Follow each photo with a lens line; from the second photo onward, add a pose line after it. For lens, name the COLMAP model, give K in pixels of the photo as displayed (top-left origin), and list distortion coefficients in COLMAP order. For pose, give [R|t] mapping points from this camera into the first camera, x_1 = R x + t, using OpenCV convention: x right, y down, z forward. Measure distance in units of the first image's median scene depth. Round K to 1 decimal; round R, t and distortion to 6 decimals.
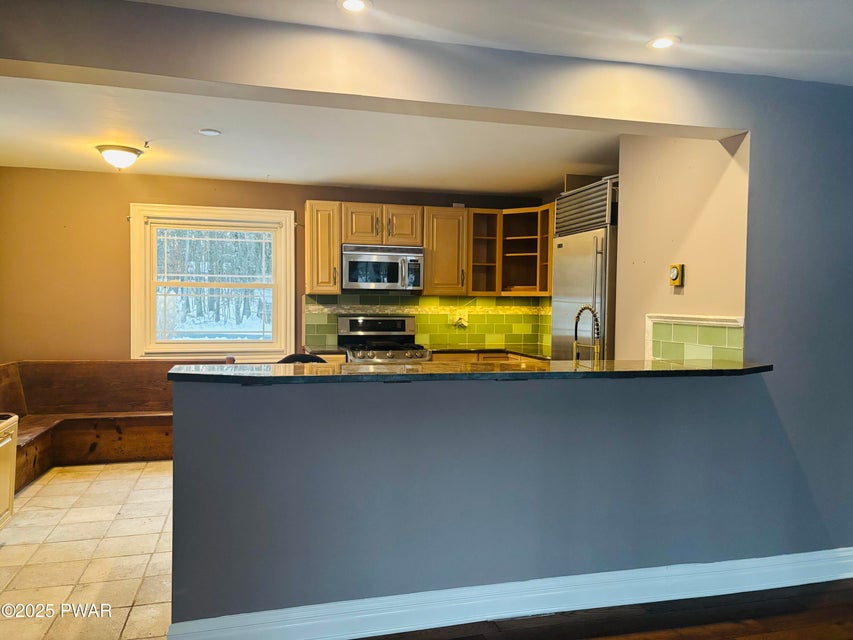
lens RADIAL K [[633.1, 0, 421.2], [0, 633.1, 318.4], [0, 0, 1]] dist [0.027392, -0.016241]
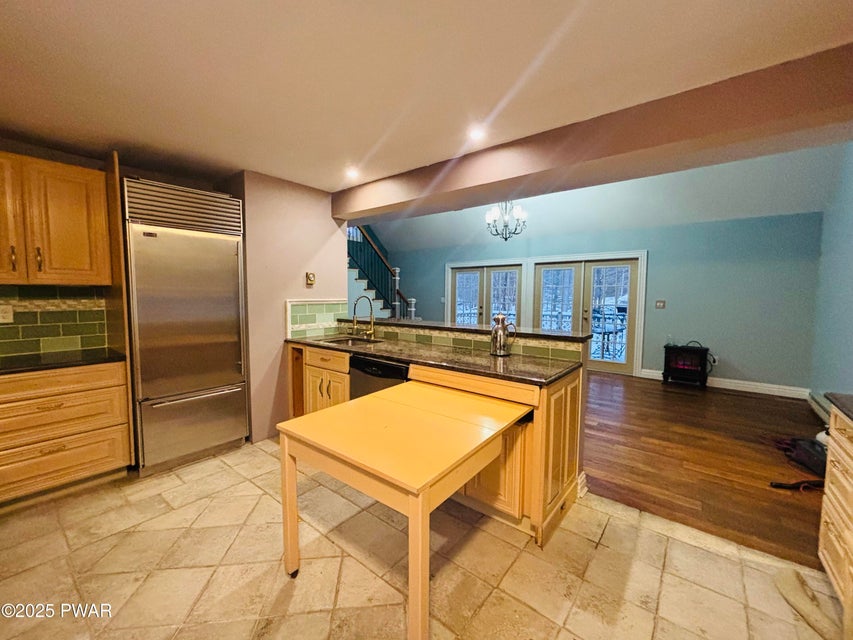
lens RADIAL K [[344.1, 0, 424.9], [0, 344.1, 317.5], [0, 0, 1]] dist [-0.000815, 0.000233]
pose [[-0.587961, -0.069014, 0.805940, -0.352390], [0.014002, 0.995336, 0.095447, -0.025520], [-0.808768, 0.067404, -0.584252, 0.754420]]
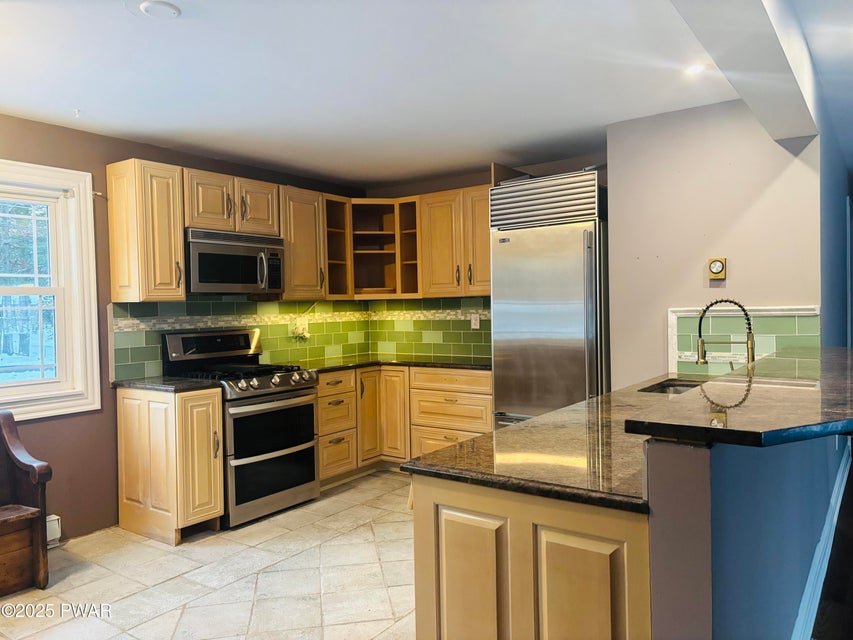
lens RADIAL K [[633.1, 0, 422.7], [0, 633.1, 322.6], [0, 0, 1]] dist [0.027392, -0.016241]
pose [[0.774731, -0.043020, 0.630826, -0.348286], [0.048536, 0.998785, 0.008506, -0.007652], [-0.630426, 0.024028, 0.775878, 0.288373]]
